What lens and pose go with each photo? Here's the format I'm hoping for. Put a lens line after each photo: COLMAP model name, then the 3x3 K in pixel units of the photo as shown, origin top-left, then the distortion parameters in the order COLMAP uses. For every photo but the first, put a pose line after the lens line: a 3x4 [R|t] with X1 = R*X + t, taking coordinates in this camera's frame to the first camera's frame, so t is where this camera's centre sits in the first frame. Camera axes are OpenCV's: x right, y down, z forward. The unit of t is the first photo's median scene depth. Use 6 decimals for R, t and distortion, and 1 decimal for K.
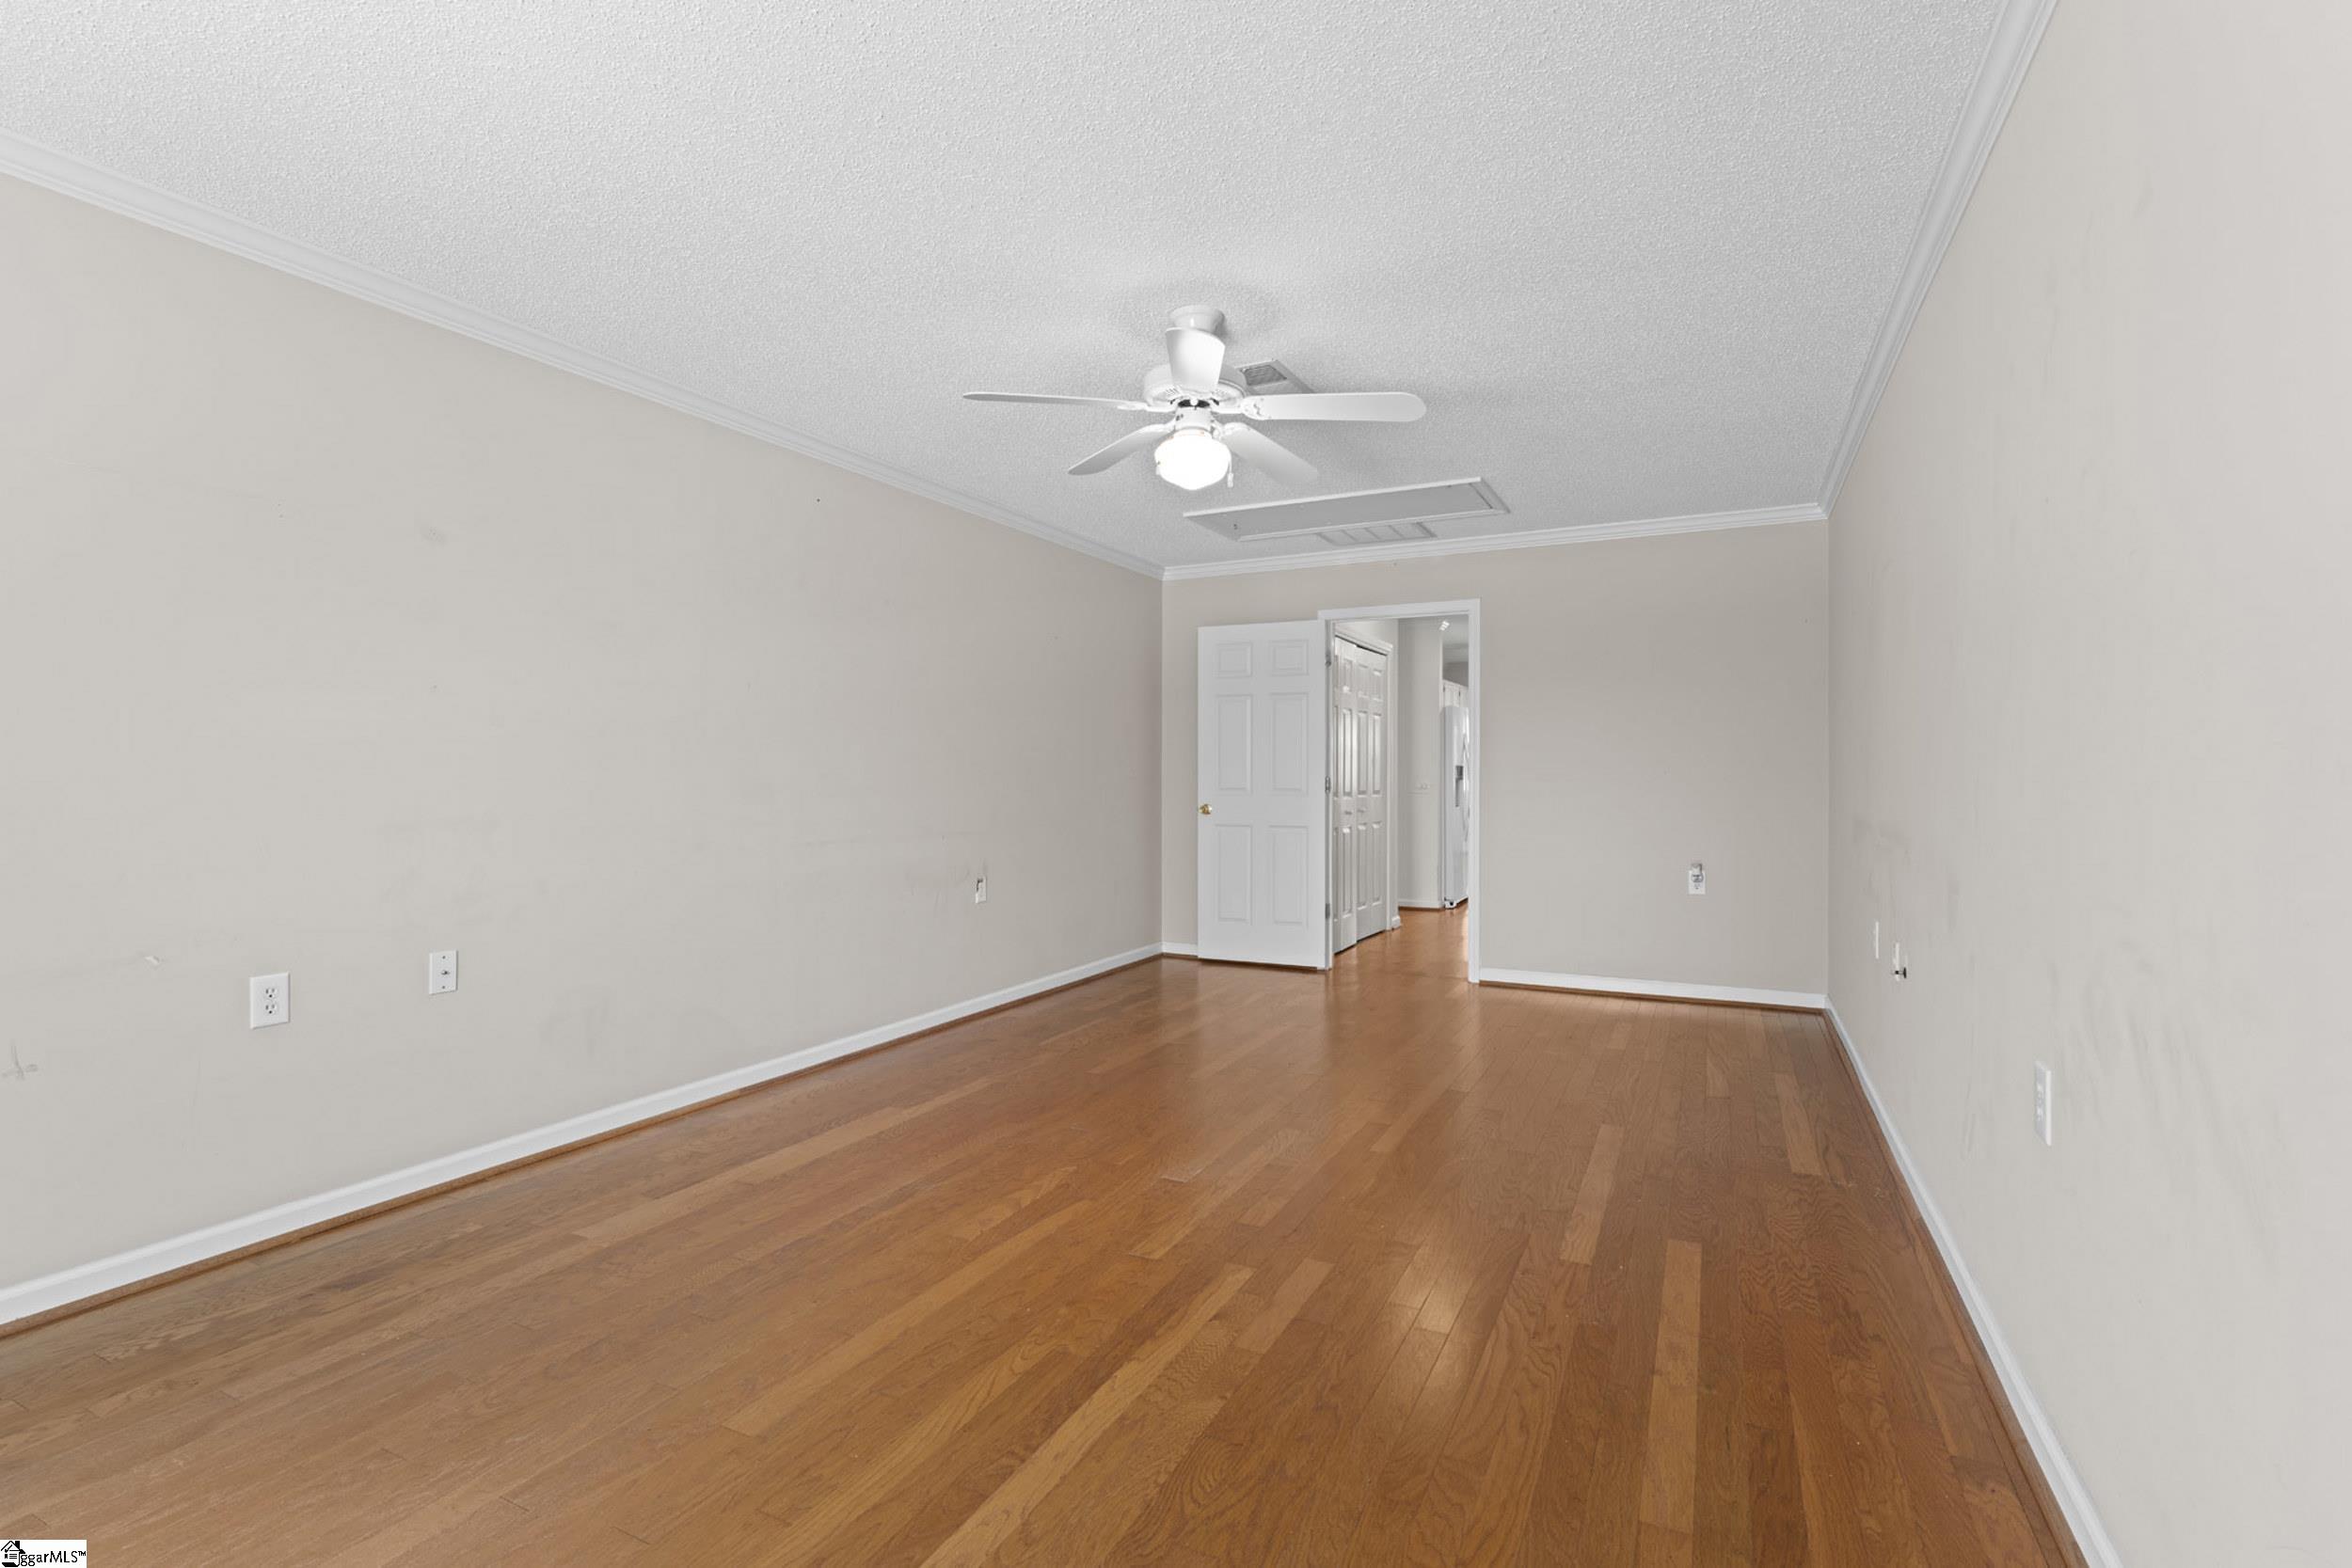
lens RADIAL K [[1087.0, 0, 1172.4], [0, 1087.0, 760.2], [0, 0, 1]] dist [-0.002725, -0.000660]
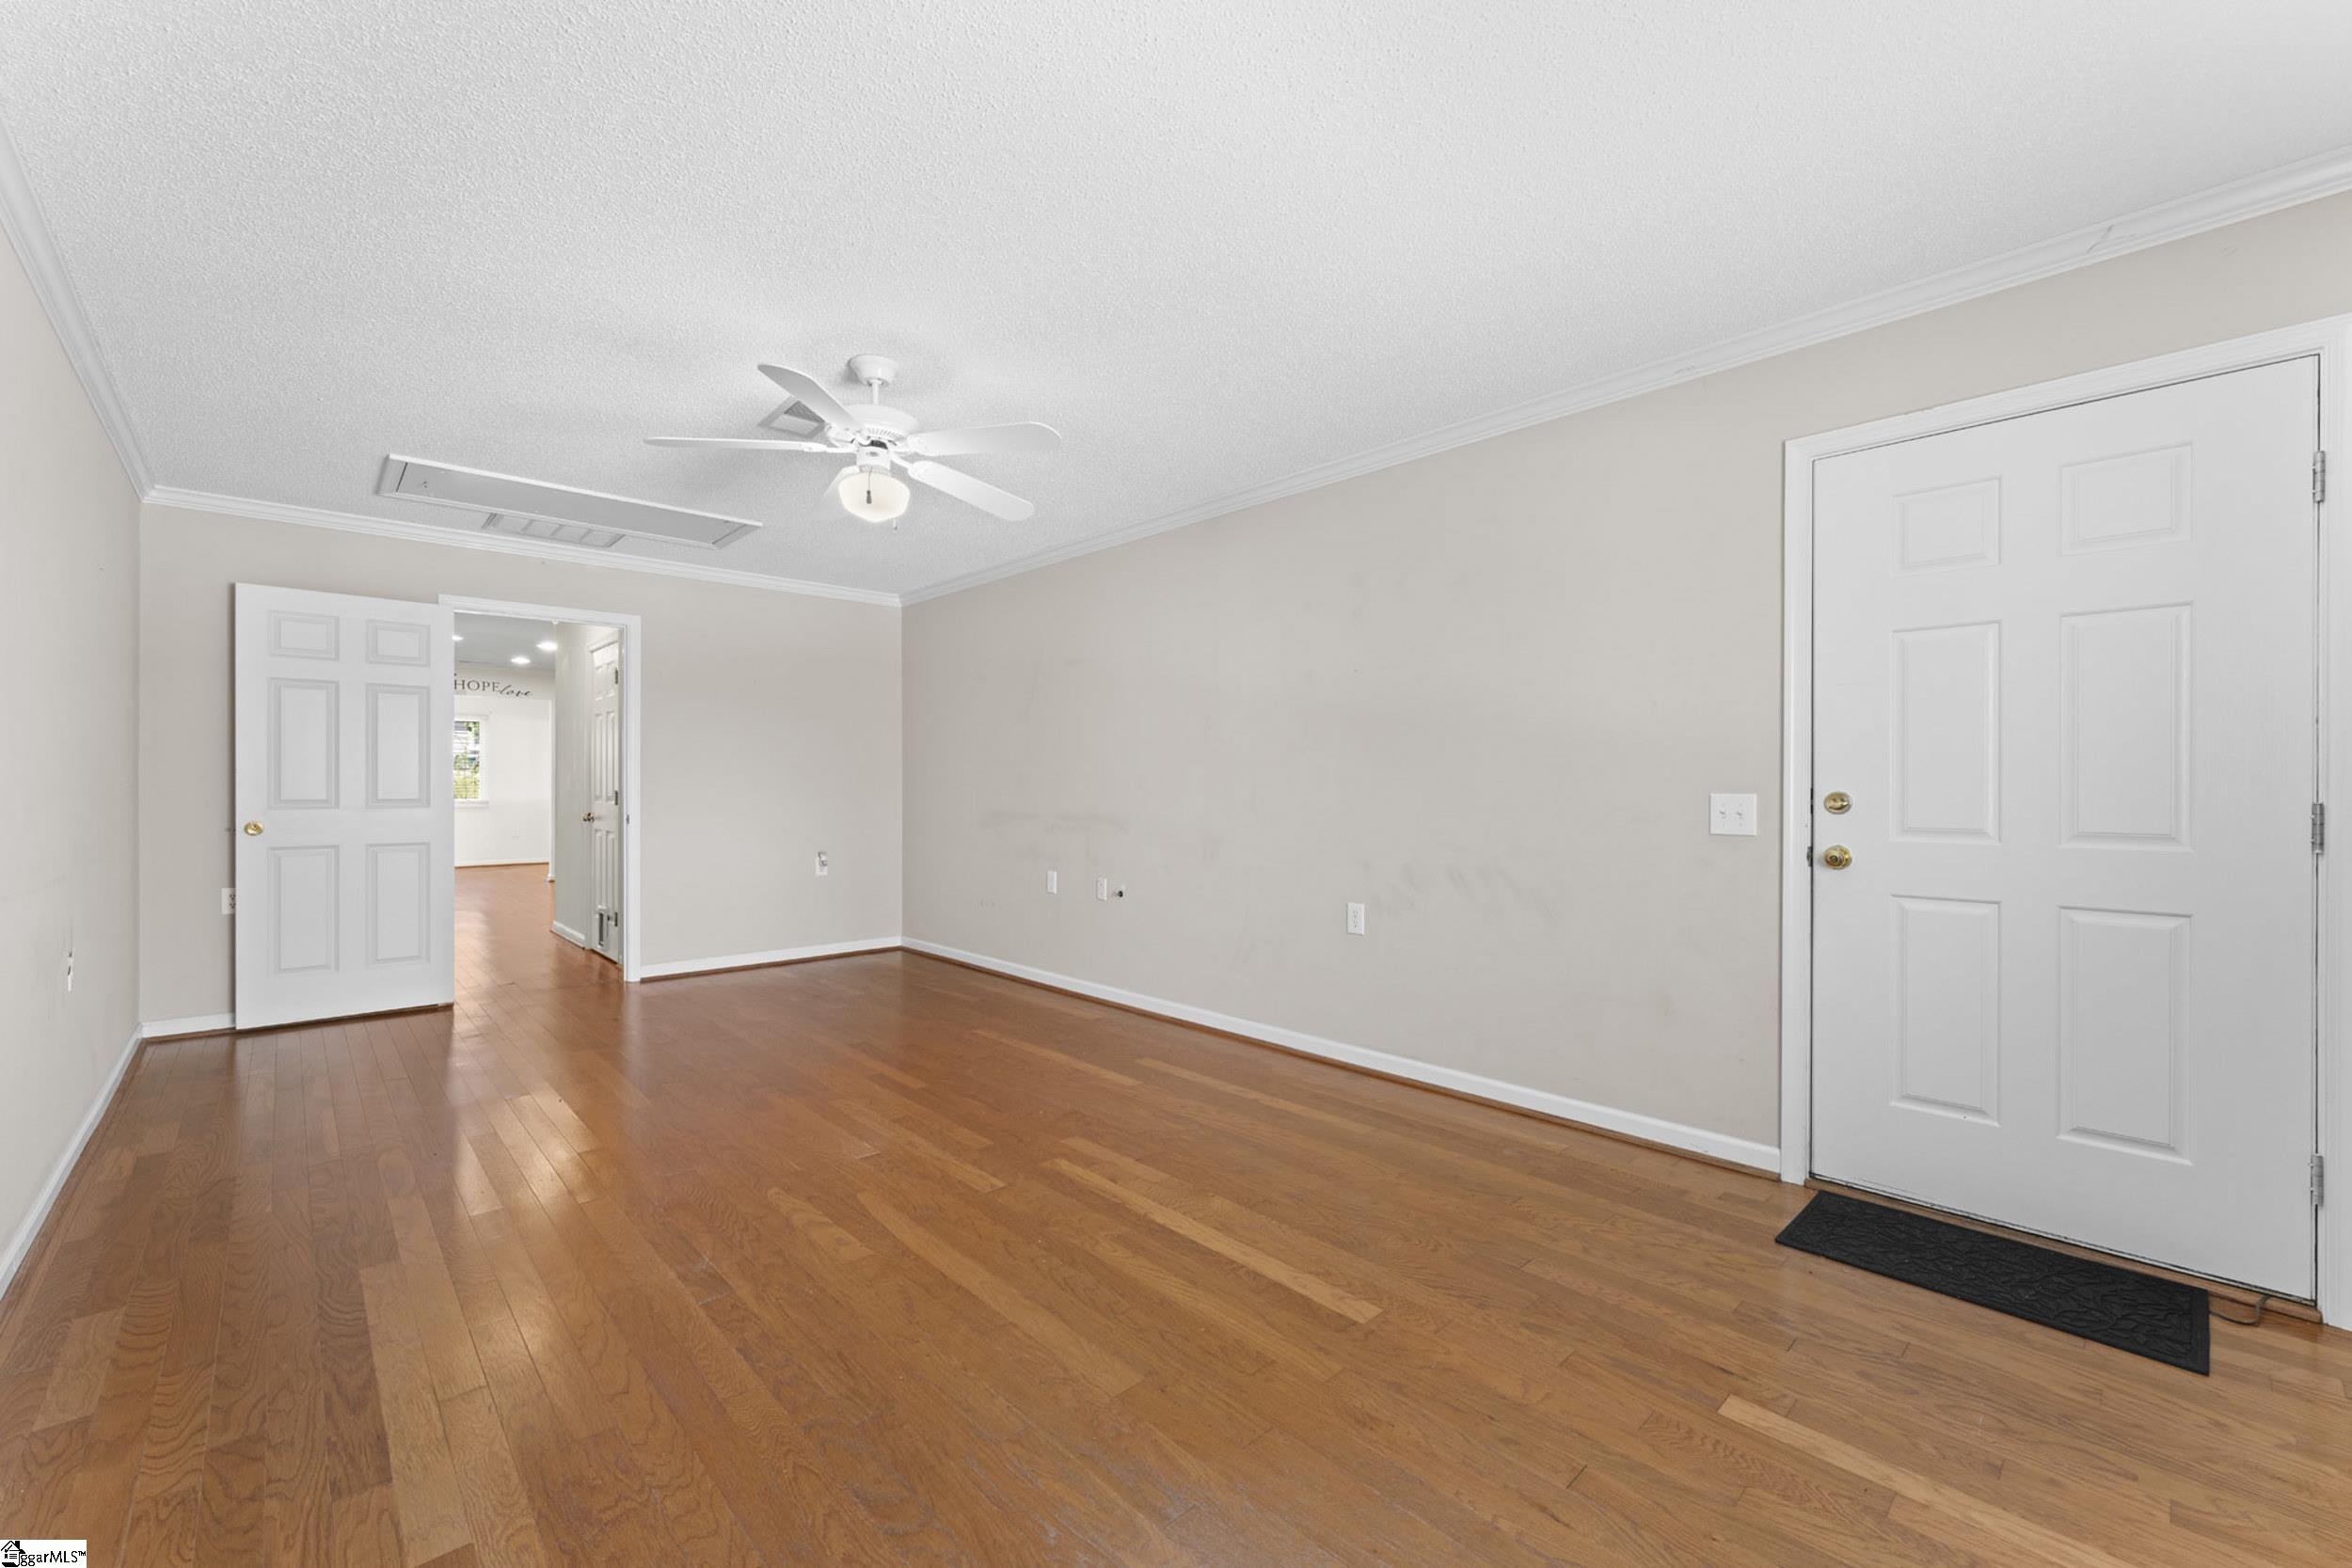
lens RADIAL K [[945.4, 0, 1169.7], [0, 945.4, 782.6], [0, 0, 1]] dist [-0.000100, -0.000033]
pose [[0.345976, 0.003399, 0.938237, -0.813529], [-0.013948, 0.999902, 0.001521, 0.007878], [-0.938140, -0.013613, 0.345990, 0.410735]]
